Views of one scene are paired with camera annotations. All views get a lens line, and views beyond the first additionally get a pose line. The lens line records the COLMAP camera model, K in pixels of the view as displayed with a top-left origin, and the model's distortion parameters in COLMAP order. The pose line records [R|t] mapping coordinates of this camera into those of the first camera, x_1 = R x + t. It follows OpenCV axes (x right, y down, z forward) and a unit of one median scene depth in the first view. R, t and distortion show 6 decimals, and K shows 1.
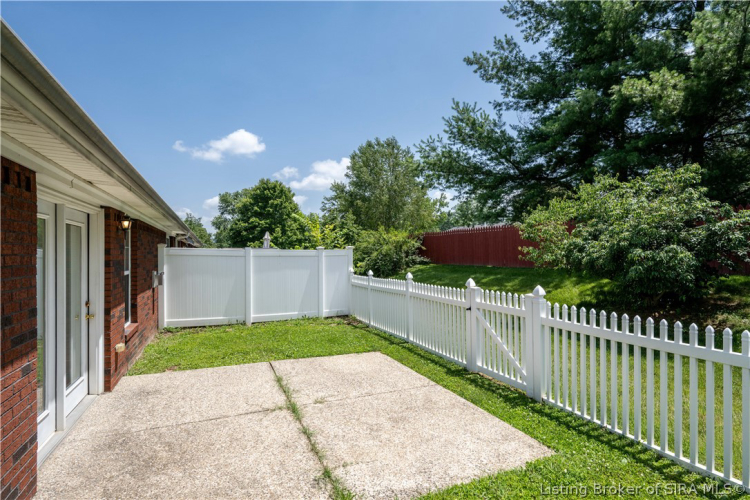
lens RADIAL K [[363.2, 0, 375.0], [0, 363.2, 250.0], [0, 0, 1]] dist [0.000134, 0.000009]
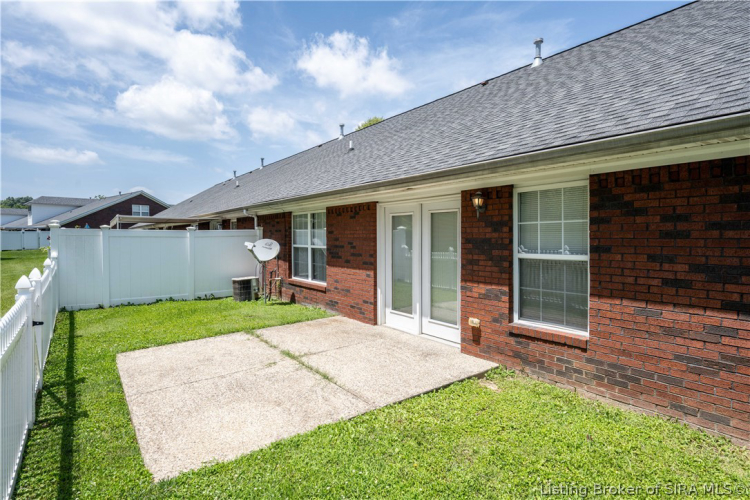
lens RADIAL K [[395.5, 0, 375.0], [0, 395.5, 238.9], [0, 0, 1]] dist [-0.004221, -0.000875]
pose [[-0.975691, 0.009198, -0.218959, -0.185773], [0.010175, 0.999943, -0.003333, 0.032415], [0.218915, -0.005480, -0.975728, 2.104274]]
